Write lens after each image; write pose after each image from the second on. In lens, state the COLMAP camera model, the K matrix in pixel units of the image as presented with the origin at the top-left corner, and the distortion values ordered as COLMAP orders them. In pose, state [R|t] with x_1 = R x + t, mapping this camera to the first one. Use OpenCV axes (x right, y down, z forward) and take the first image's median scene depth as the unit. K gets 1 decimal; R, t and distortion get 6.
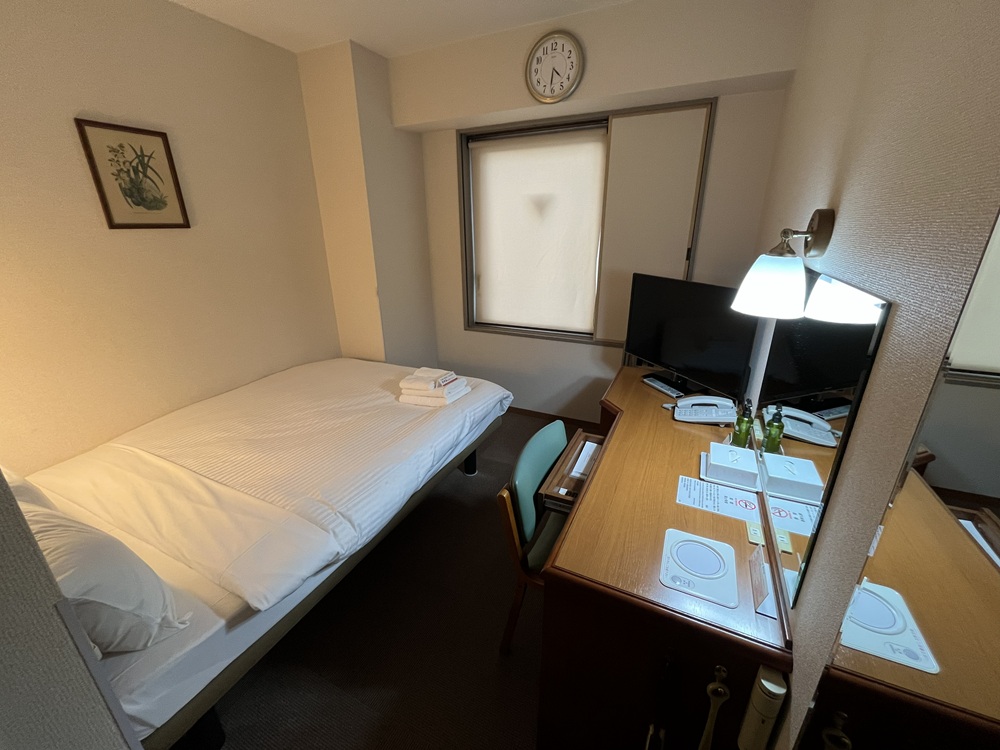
lens RADIAL K [[406.0, 0, 499.8], [0, 406.0, 374.0], [0, 0, 1]] dist [0.001909, -0.000217]
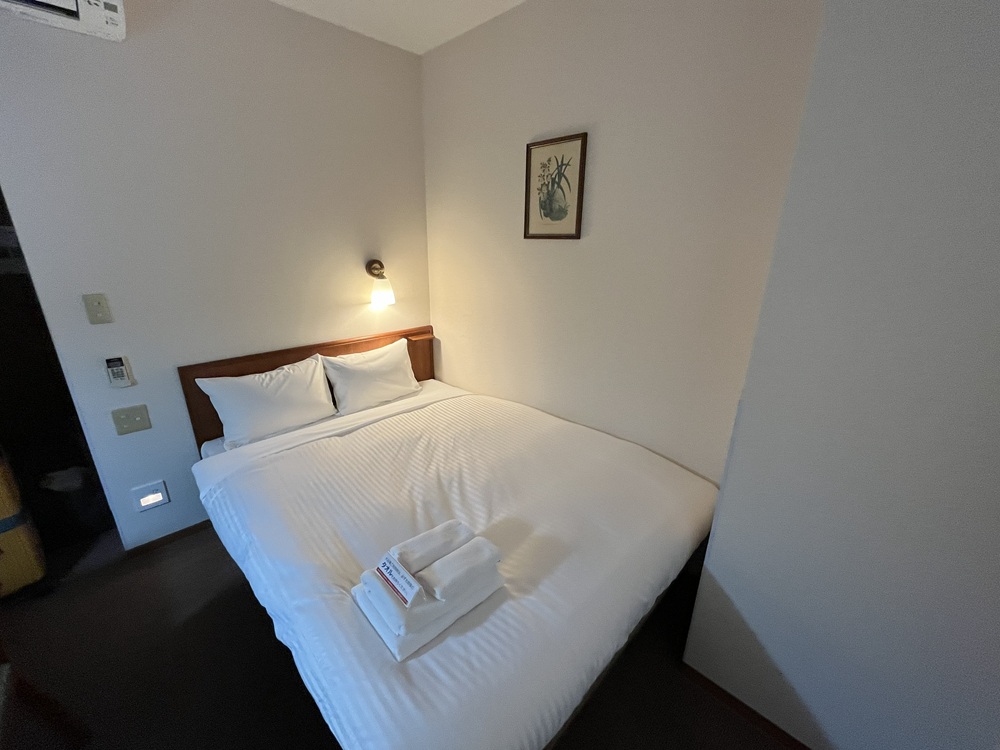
lens RADIAL K [[406.0, 0, 499.6], [0, 406.0, 373.0], [0, 0, 1]] dist [0.001909, -0.000217]
pose [[-0.341999, 0.307731, -0.887884, 0.188055], [-0.329787, 0.845455, 0.420054, -0.473951], [0.879930, 0.436471, -0.187659, 1.264176]]
